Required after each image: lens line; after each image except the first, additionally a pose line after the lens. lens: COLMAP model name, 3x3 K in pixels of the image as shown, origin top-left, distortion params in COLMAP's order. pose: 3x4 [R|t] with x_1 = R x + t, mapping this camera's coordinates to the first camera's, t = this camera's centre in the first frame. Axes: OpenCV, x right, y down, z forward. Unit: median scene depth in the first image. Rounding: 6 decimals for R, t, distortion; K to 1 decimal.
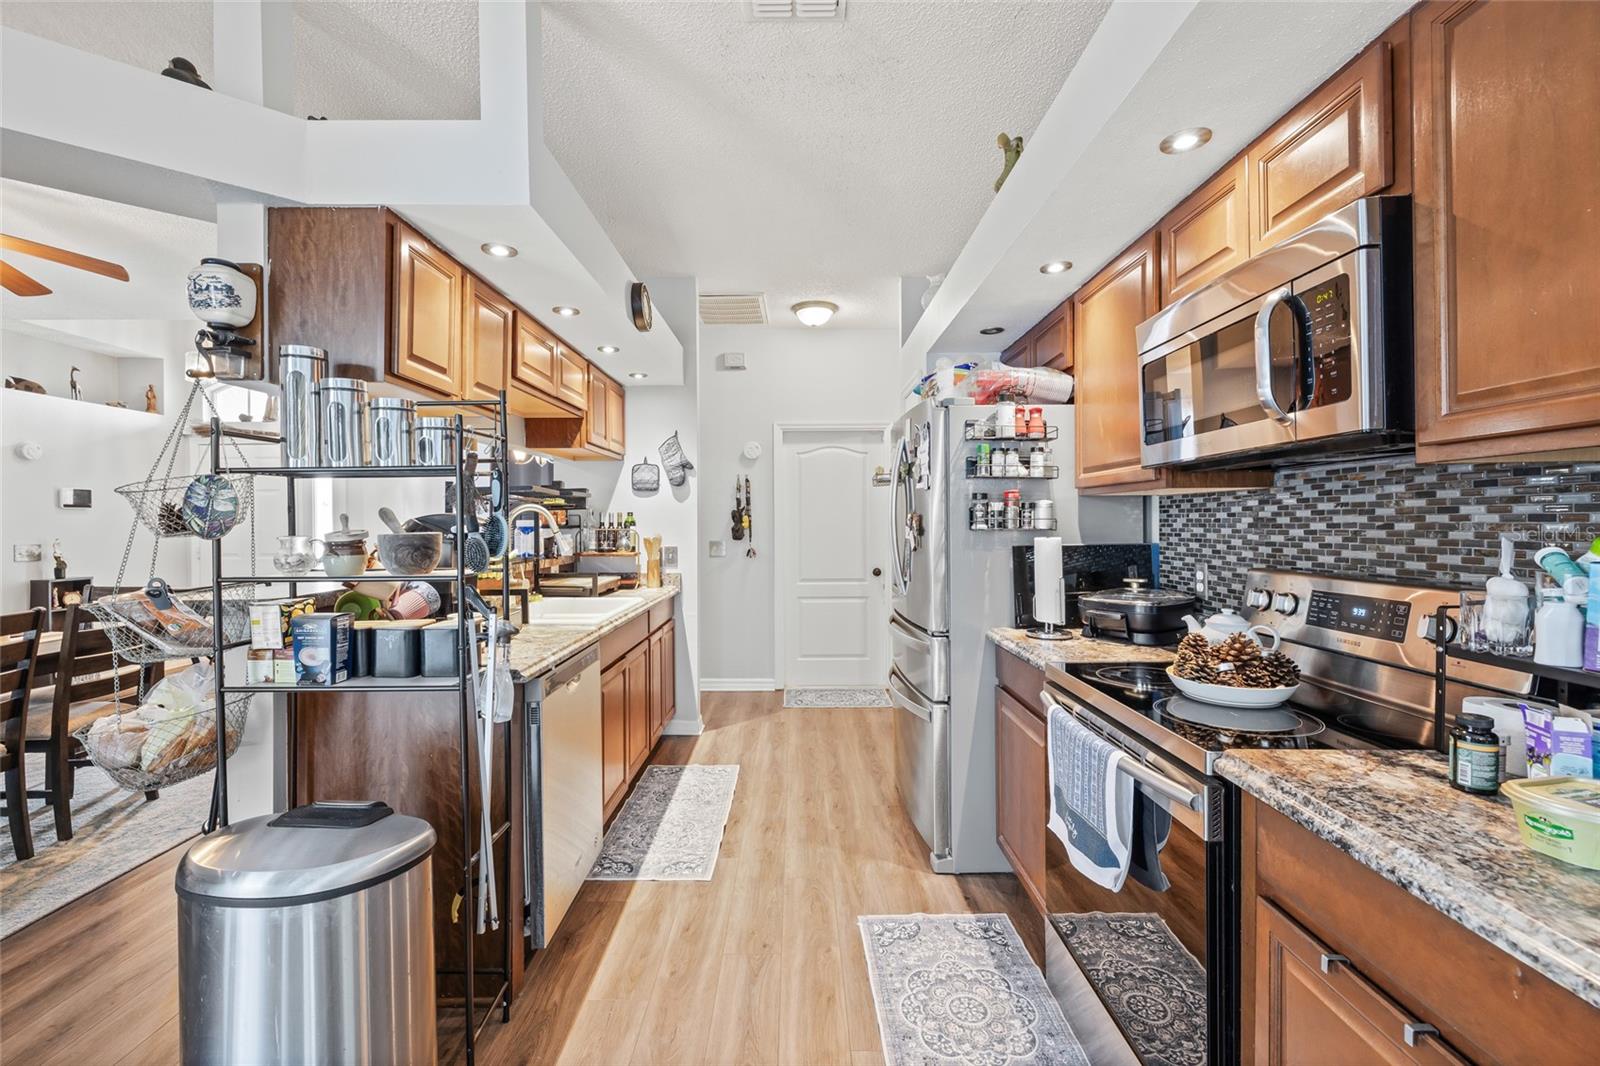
lens RADIAL K [[684.4, 0, 796.8], [0, 684.4, 526.7], [0, 0, 1]] dist [0.002030, 0.000080]
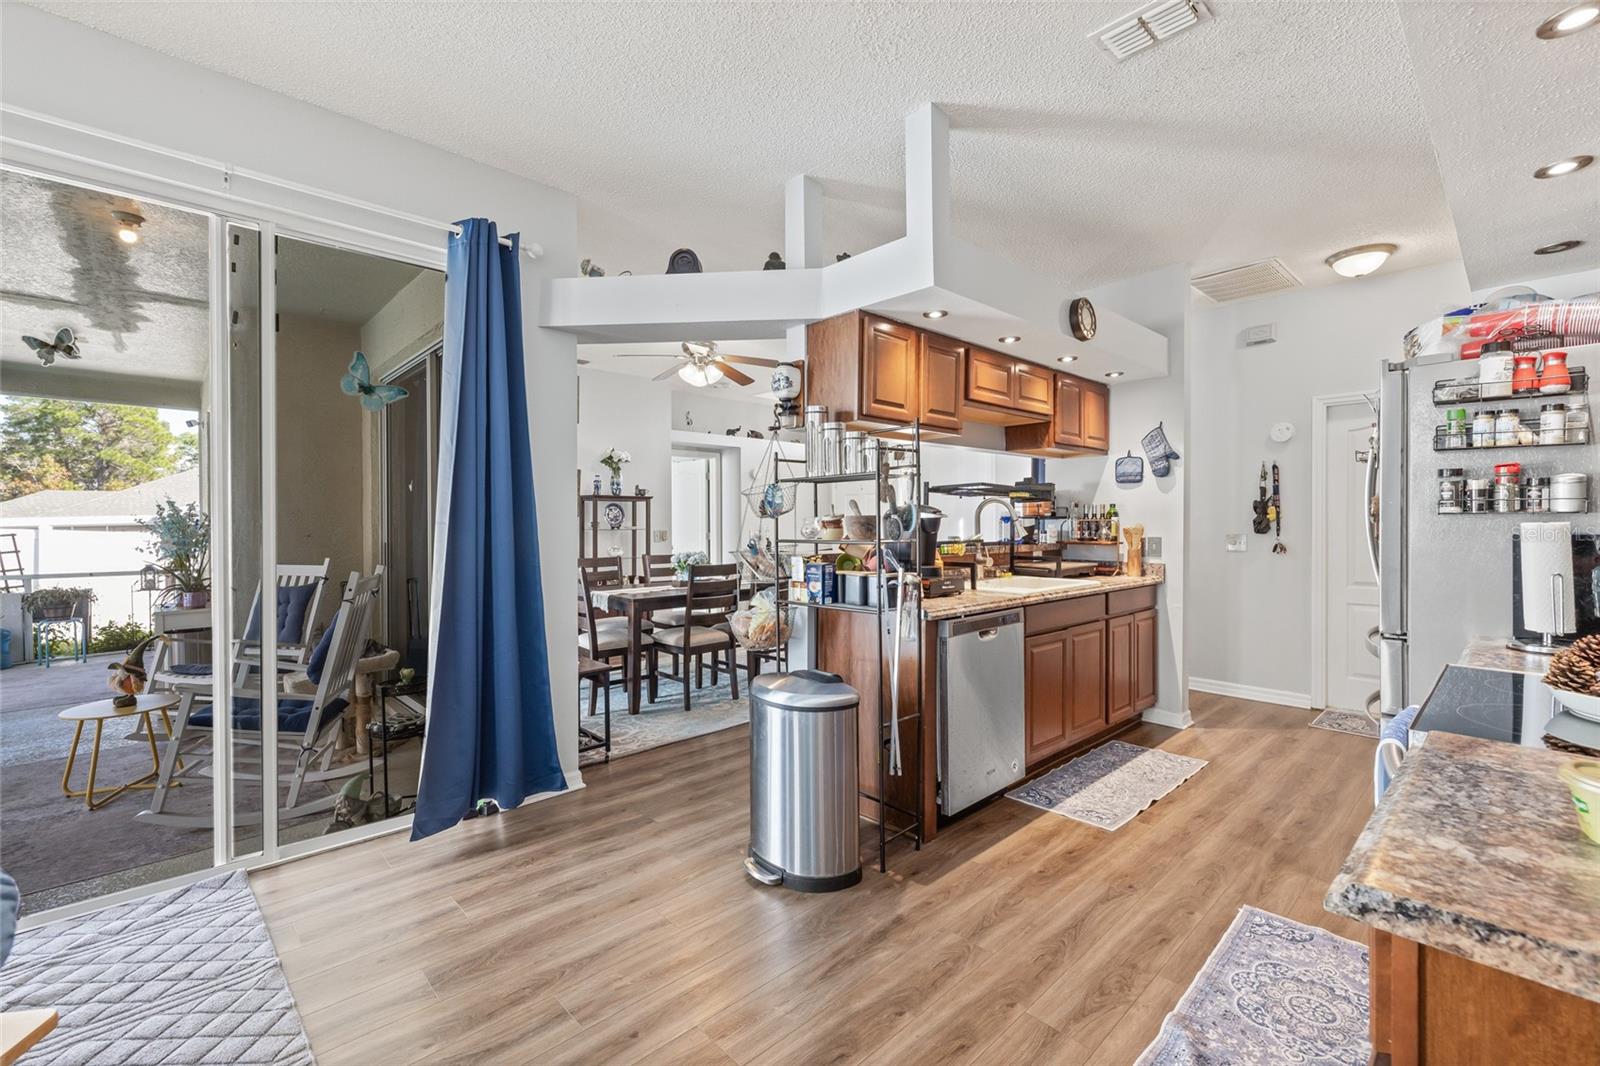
lens RADIAL K [[689.5, 0, 800.1], [0, 689.5, 528.6], [0, 0, 1]] dist [0.001073, -0.000035]
pose [[0.686165, 0.008057, -0.727401, 0.350139], [-0.004579, 0.999967, 0.006756, 0.021145], [0.727431, -0.001305, 0.686179, -0.141400]]
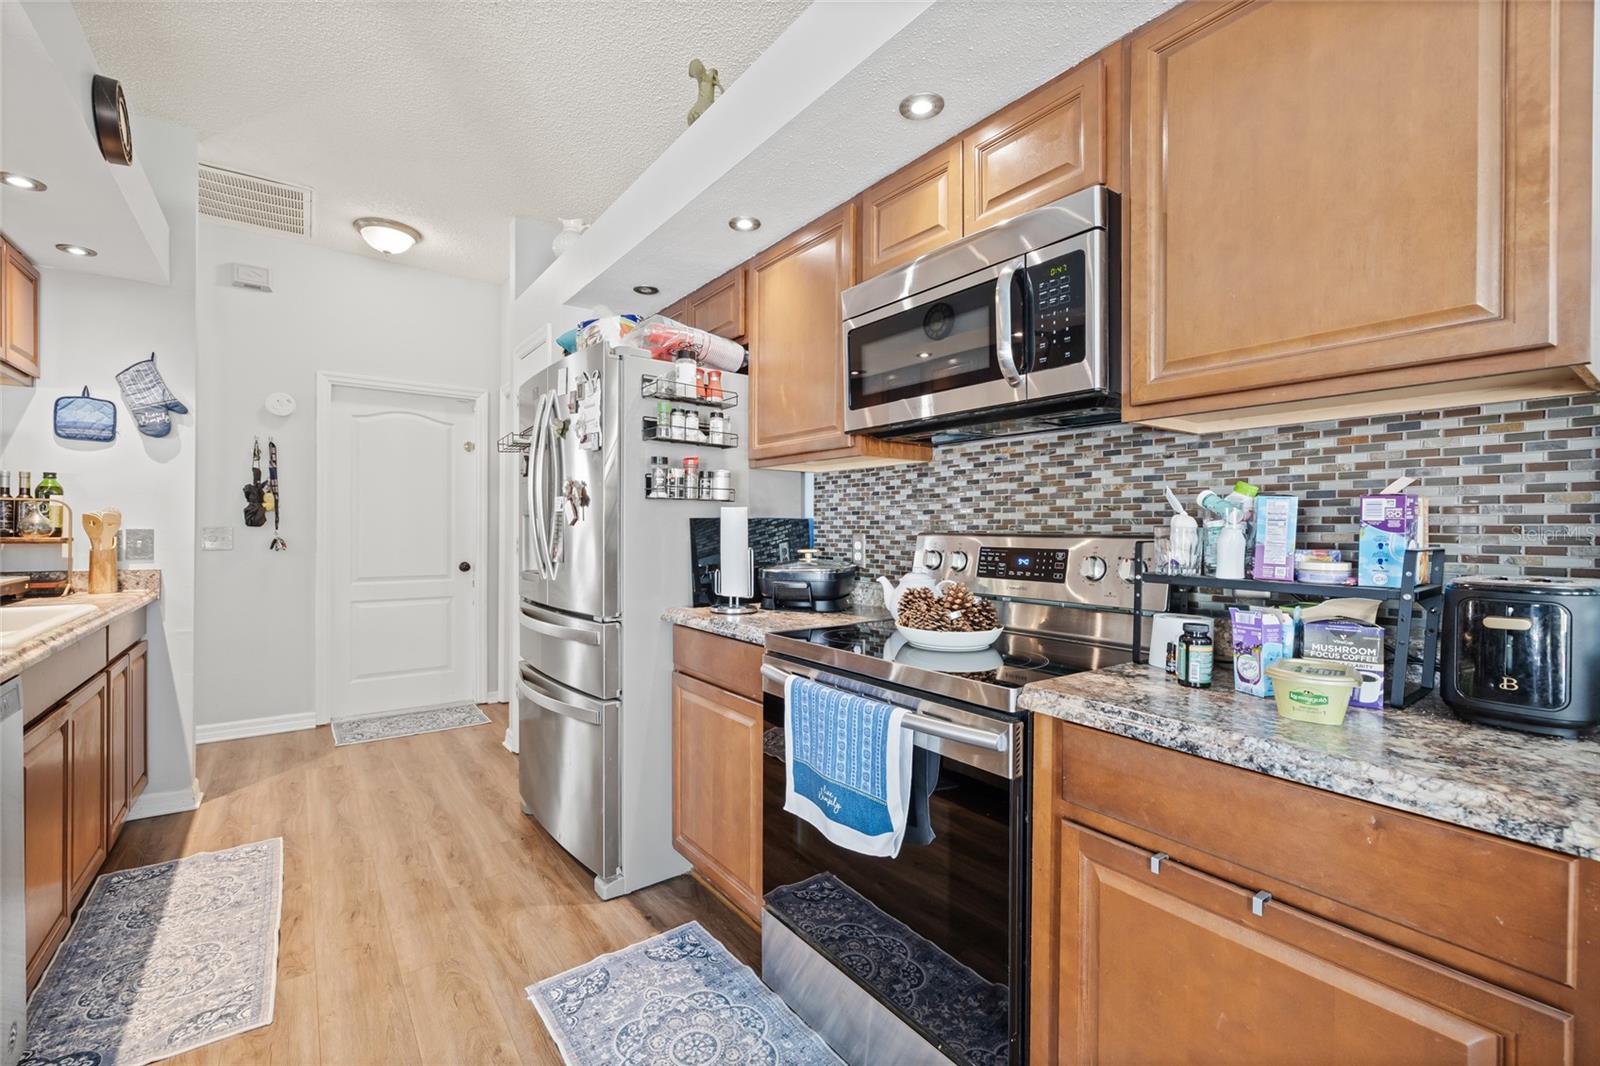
lens RADIAL K [[678.4, 0, 799.3], [0, 678.4, 529.7], [0, 0, 1]] dist [0.001163, 0.000053]
pose [[0.802275, 0.007969, 0.596902, -0.117920], [-0.006672, 0.999968, -0.004382, 0.049869], [-0.596918, -0.000467, 0.802302, 0.190782]]
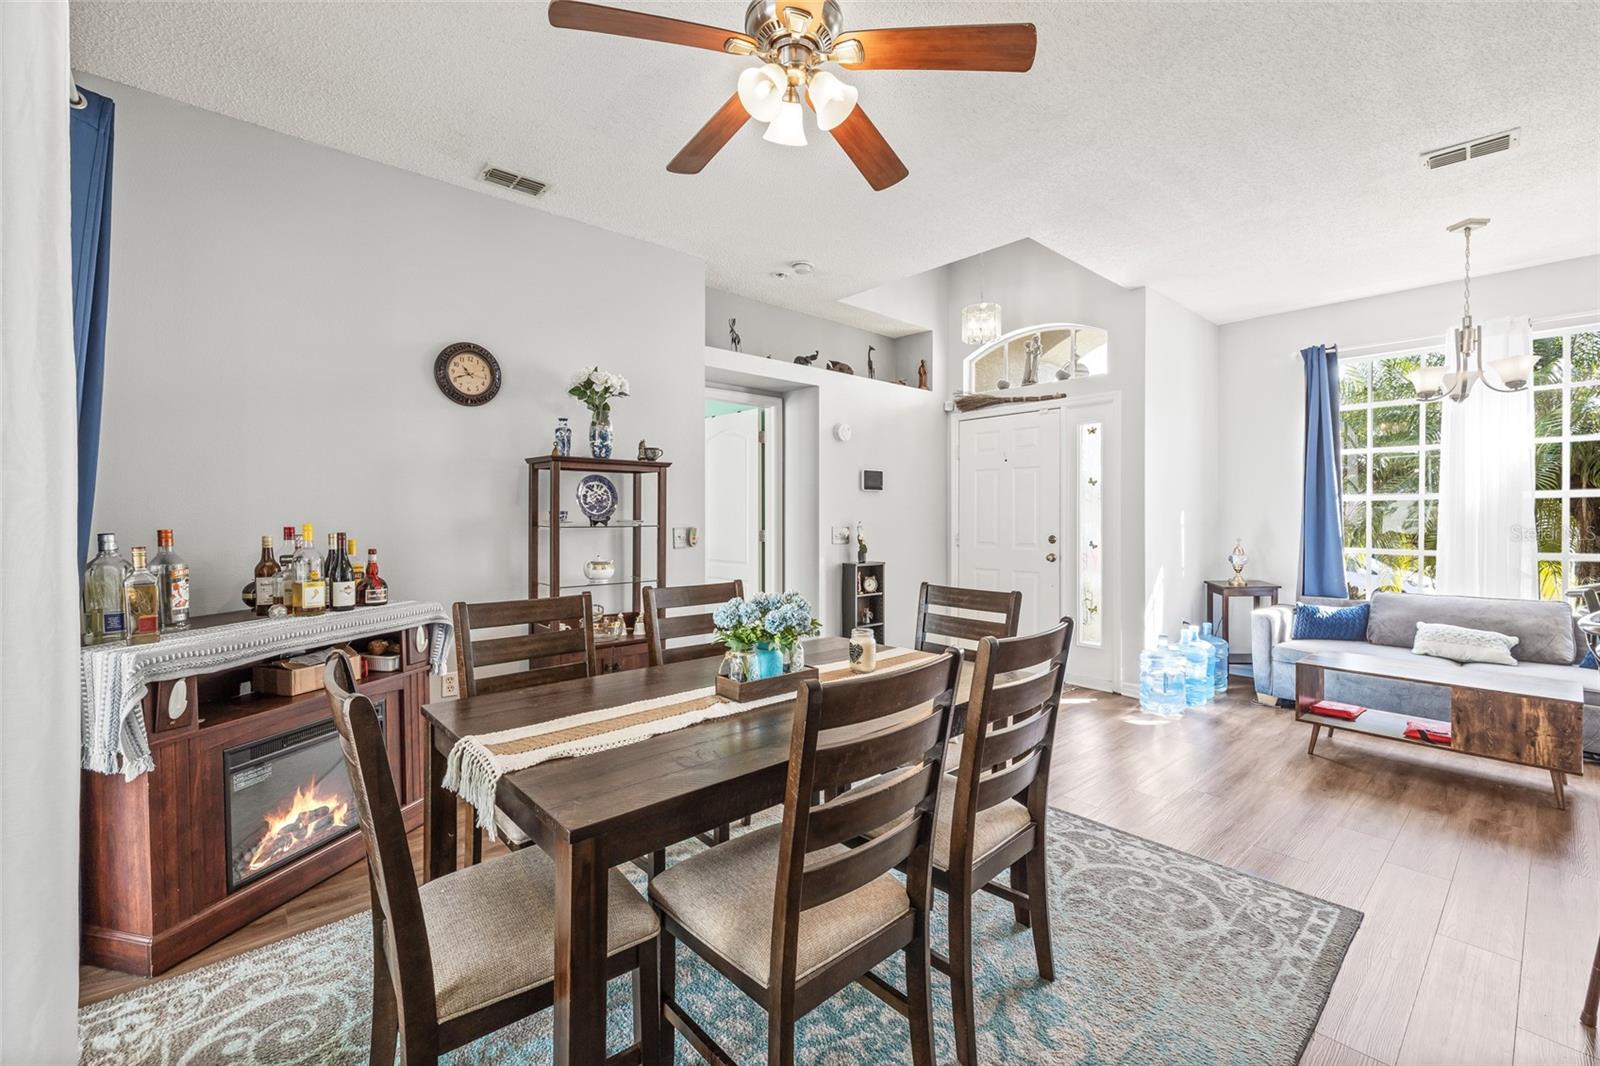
lens RADIAL K [[669.5, 0, 781.7], [0, 669.5, 525.4], [0, 0, 1]] dist [0.001514, -0.000059]
pose [[0.657665, 0.015843, -0.753144, -0.883423], [-0.009032, 0.999873, 0.013146, 0.023289], [0.753256, -0.001843, 0.657725, 0.592954]]
